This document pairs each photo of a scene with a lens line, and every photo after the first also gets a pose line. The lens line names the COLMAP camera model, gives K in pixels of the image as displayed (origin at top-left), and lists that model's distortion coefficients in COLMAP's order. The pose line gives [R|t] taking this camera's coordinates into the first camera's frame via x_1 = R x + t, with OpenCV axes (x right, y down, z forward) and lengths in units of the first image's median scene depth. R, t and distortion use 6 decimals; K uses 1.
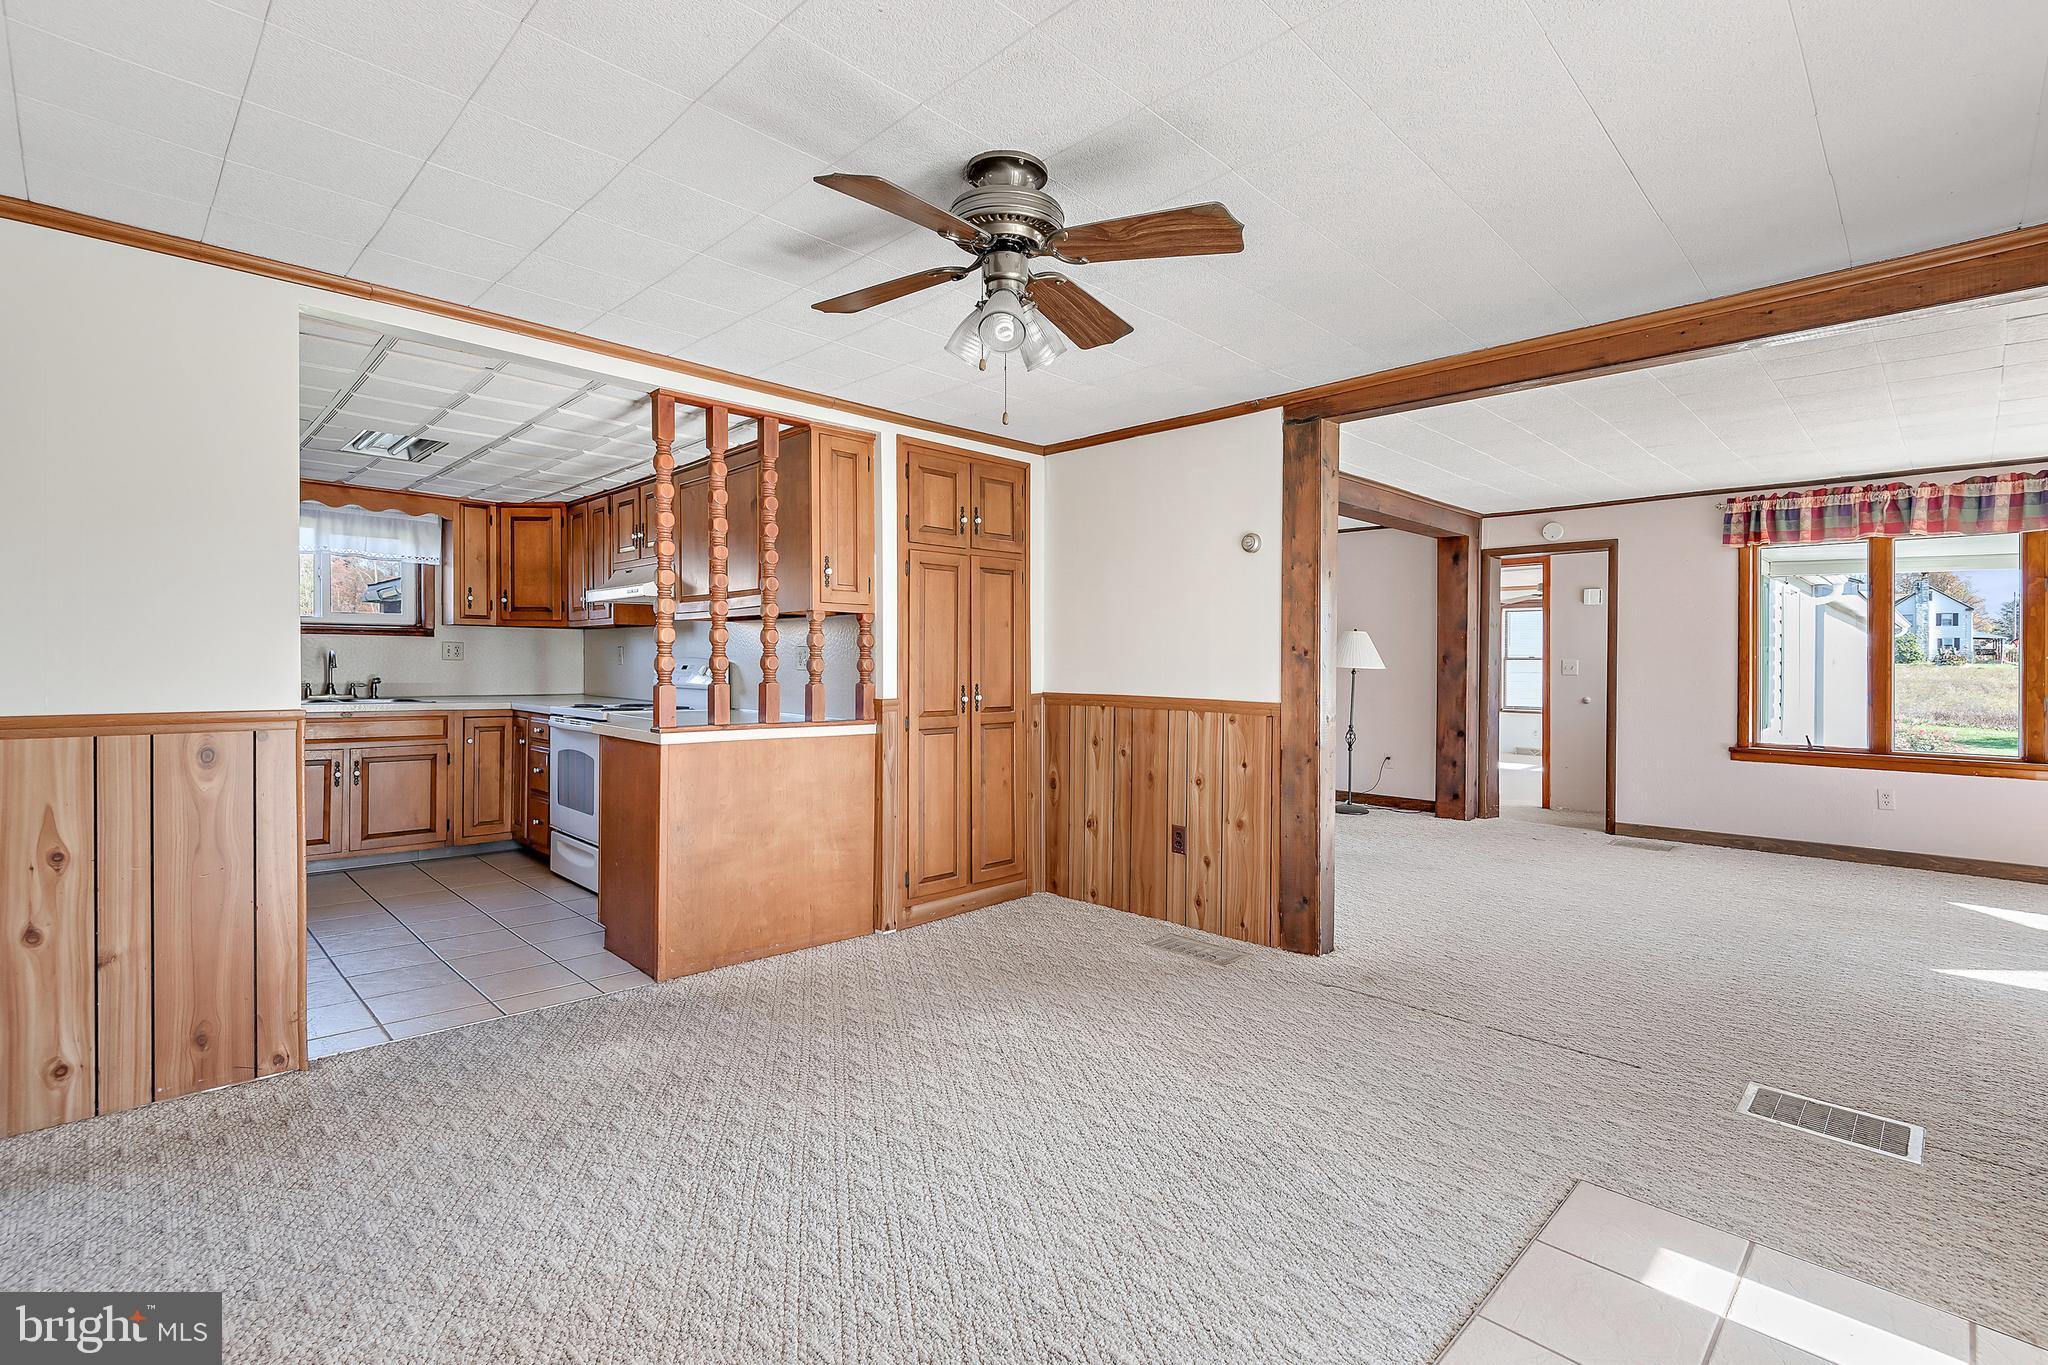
lens RADIAL K [[941.6, 0, 1022.3], [0, 941.6, 678.9], [0, 0, 1]] dist [-0.000203, -0.000038]
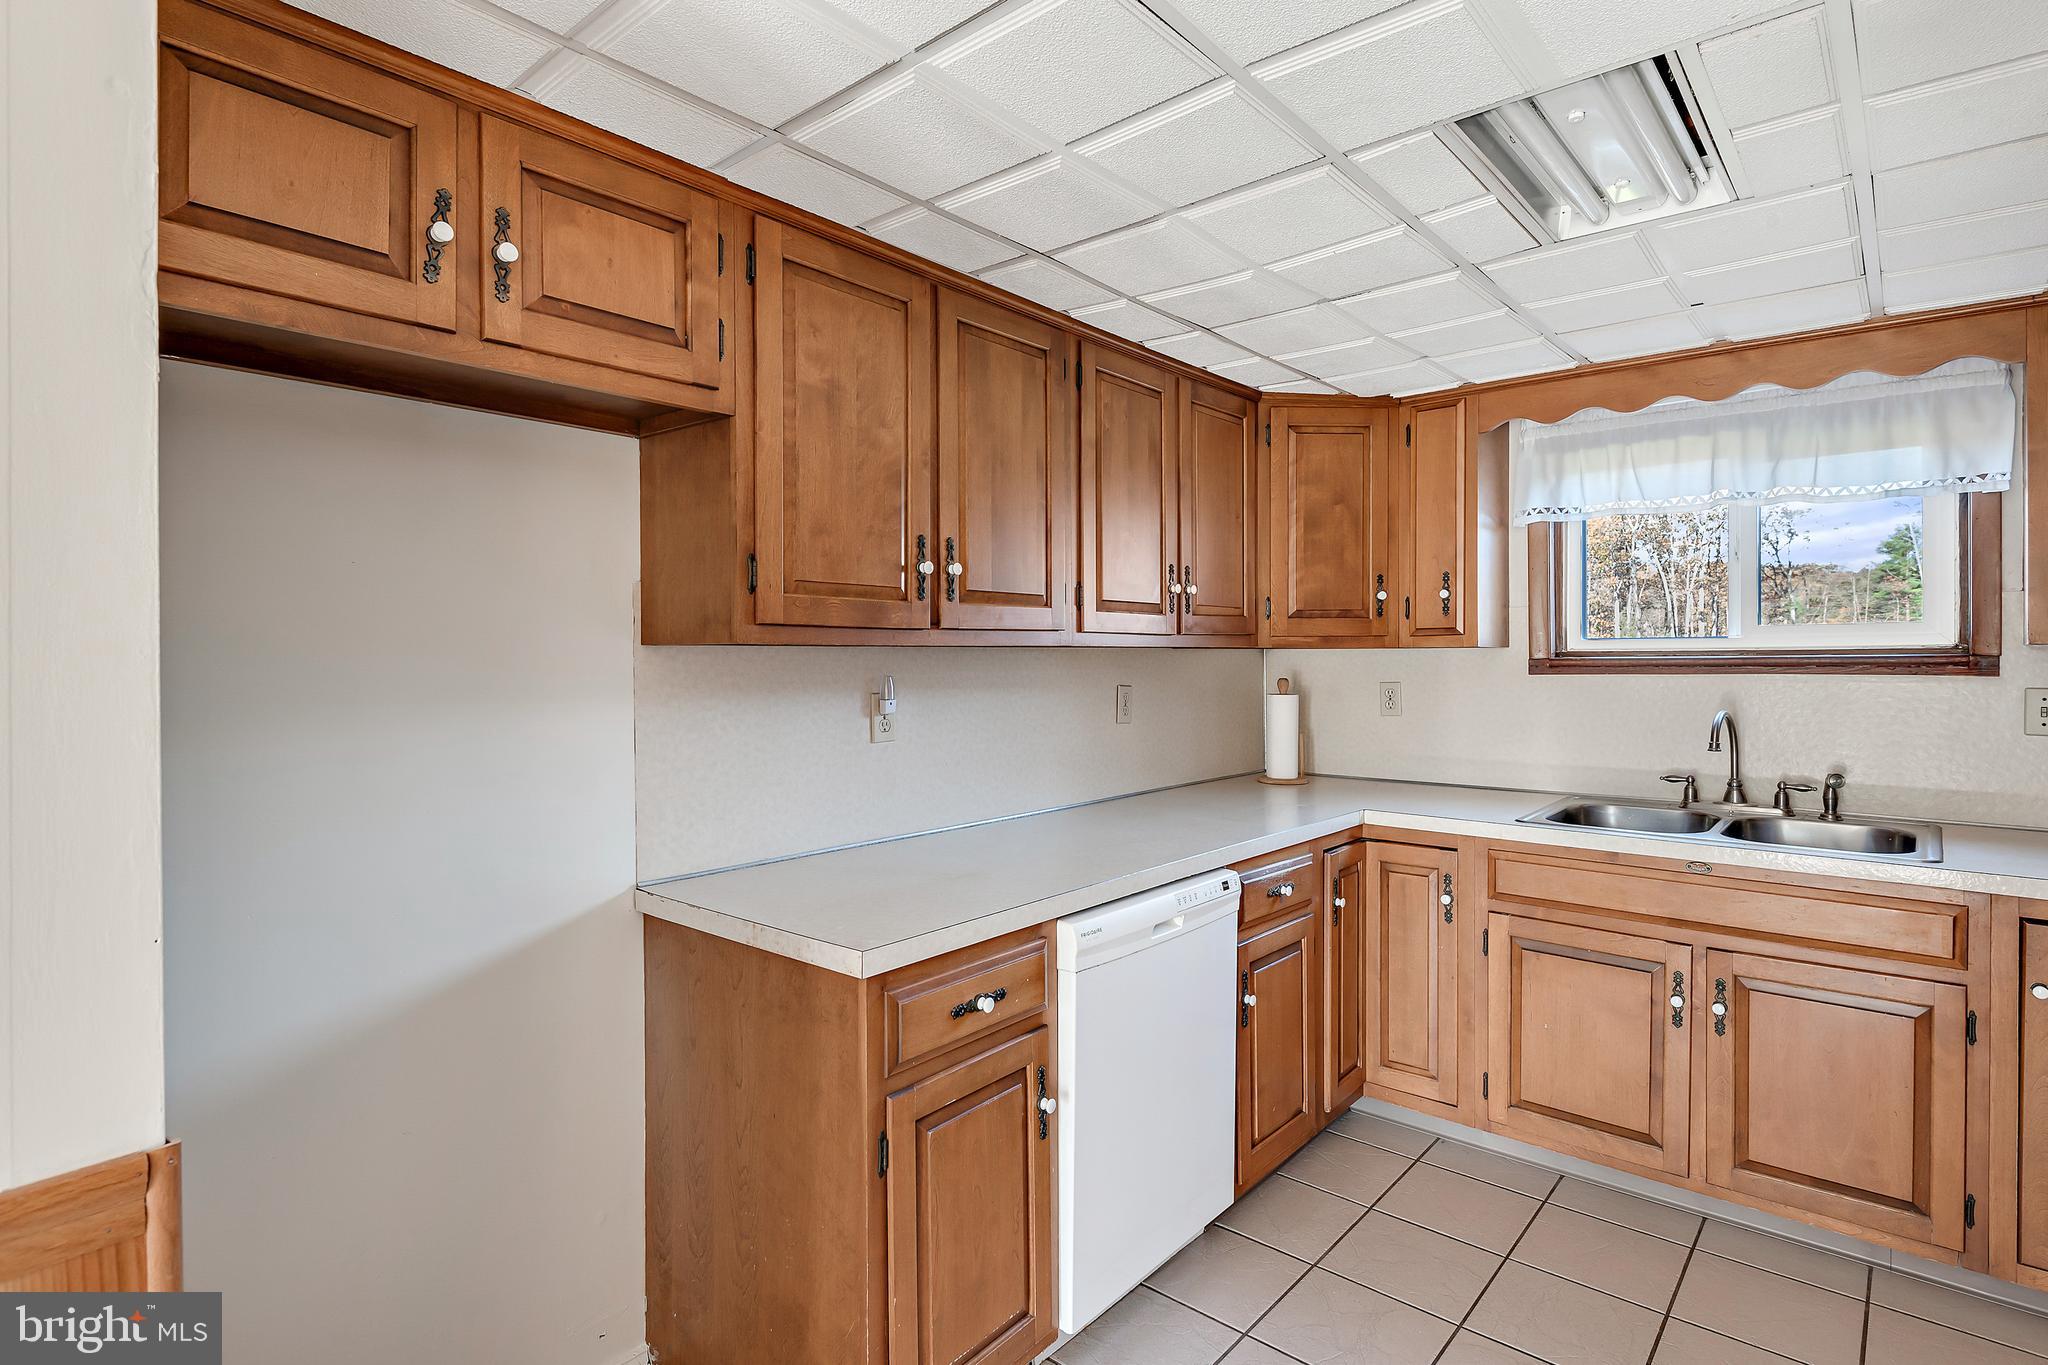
lens RADIAL K [[1065.3, 0, 1011.9], [0, 1065.3, 663.4], [0, 0, 1]] dist [-0.006612, -0.001399]
pose [[0.071894, 0.000105, -0.997412, -0.230445], [-0.005549, 0.999985, -0.000295, -0.050542], [0.997397, 0.005556, 0.071893, 0.595266]]
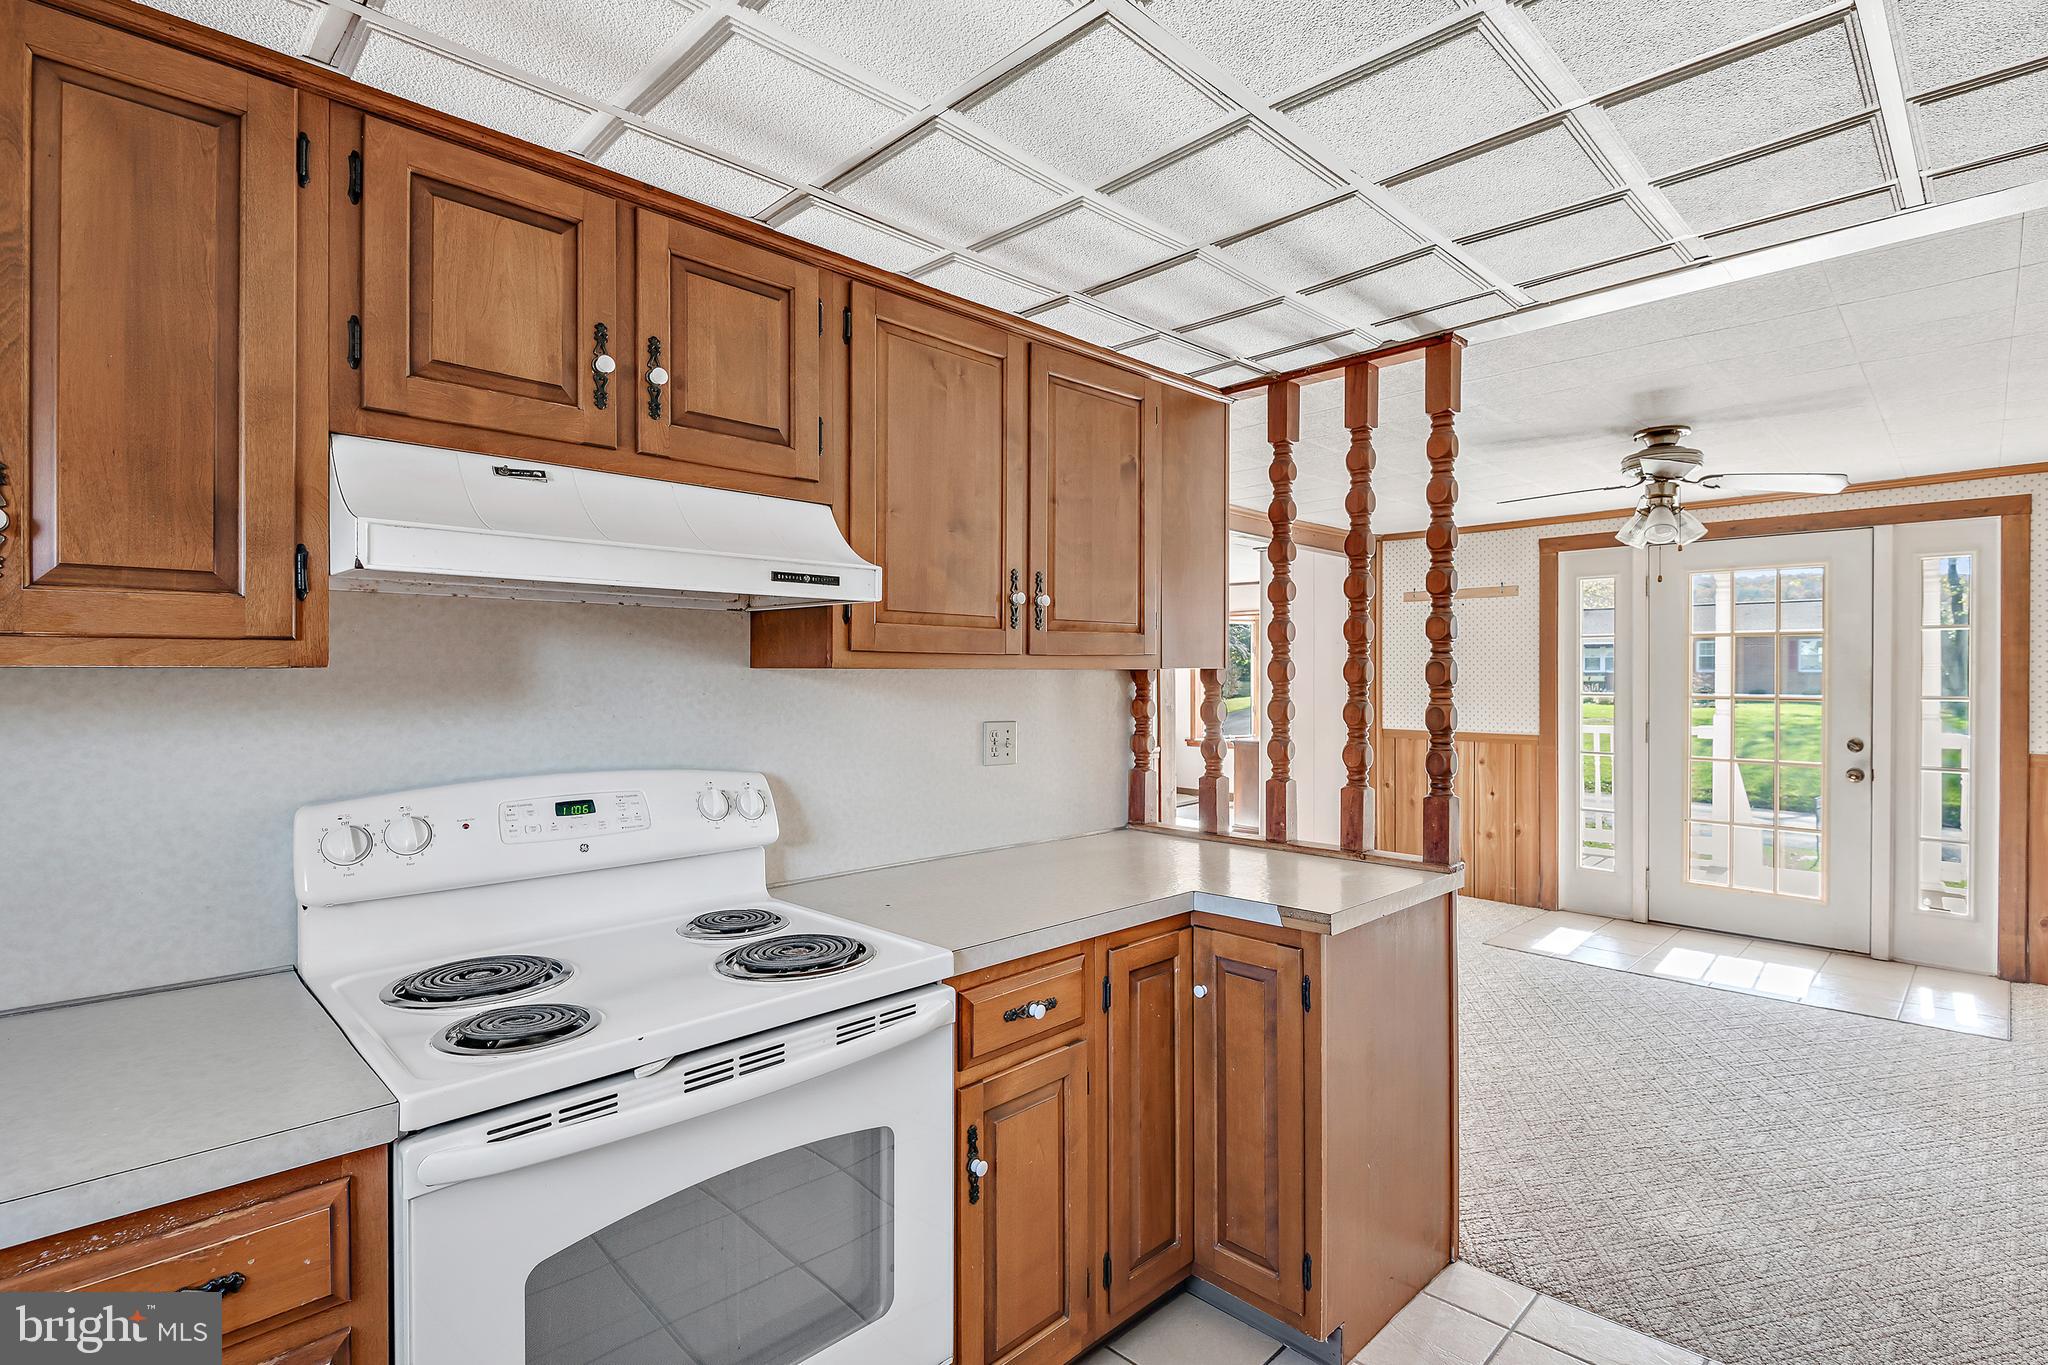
lens RADIAL K [[962.7, 0, 1032.7], [0, 962.7, 679.4], [0, 0, 1]] dist [-0.004320, -0.001076]
pose [[-0.001912, -0.006314, -0.999978, -0.416006], [-0.001438, 0.999979, -0.006312, -0.053948], [0.999997, 0.001426, -0.001921, 0.777999]]
